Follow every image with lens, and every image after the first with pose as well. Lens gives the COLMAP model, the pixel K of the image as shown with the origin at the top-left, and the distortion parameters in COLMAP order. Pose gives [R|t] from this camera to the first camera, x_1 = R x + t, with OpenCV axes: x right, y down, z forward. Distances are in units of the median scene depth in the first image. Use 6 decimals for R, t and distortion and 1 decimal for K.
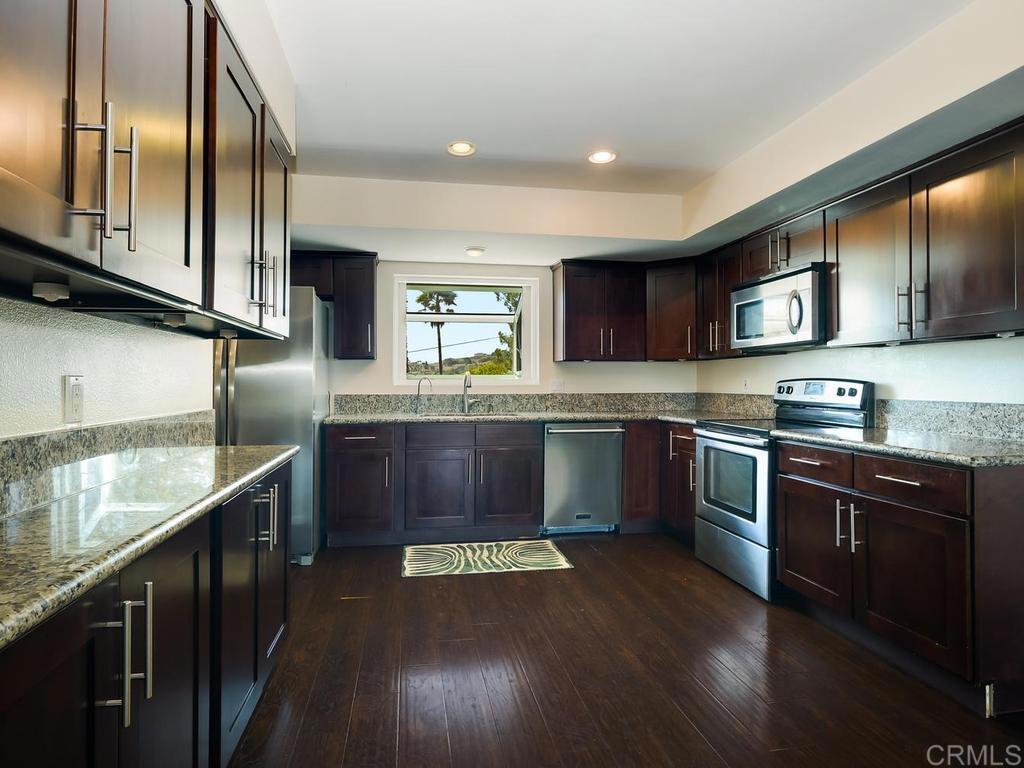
lens RADIAL K [[581.6, 0, 506.7], [0, 581.6, 378.4], [0, 0, 1]] dist [-0.008056, -0.000688]
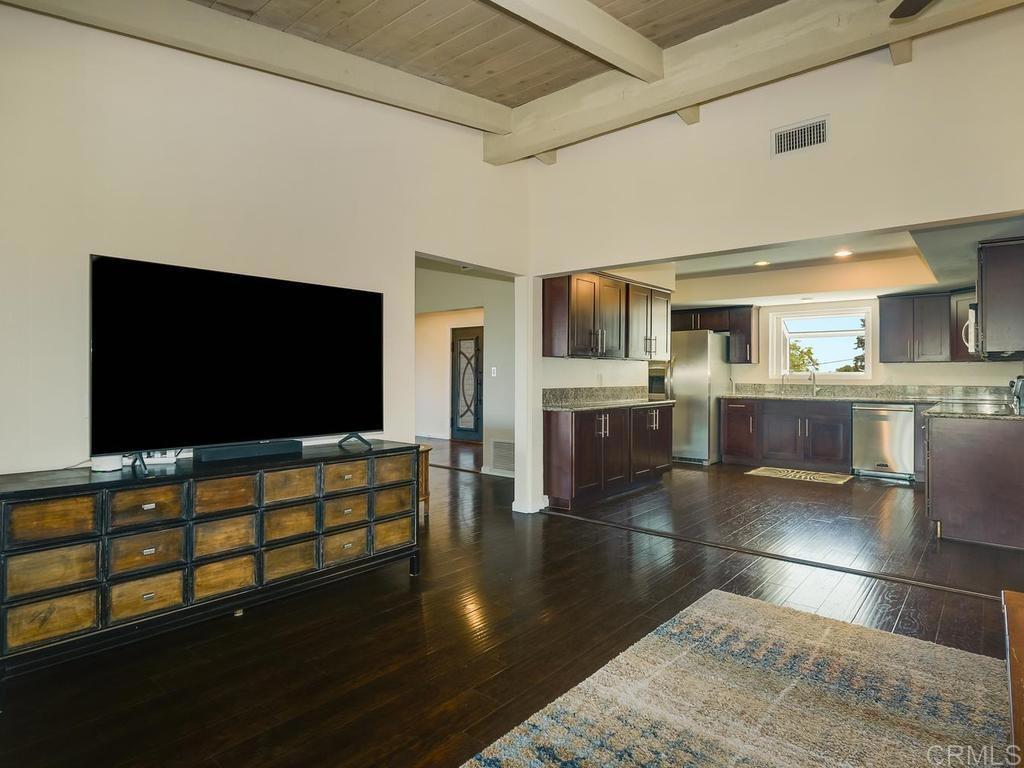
lens RADIAL K [[581.6, 0, 514.1], [0, 581.6, 378.1], [0, 0, 1]] dist [-0.008056, -0.000688]
pose [[0.641734, 0.007761, -0.766888, 0.668200], [-0.001222, 0.999958, 0.009097, -0.003955], [0.766926, -0.004900, 0.641717, -0.702005]]
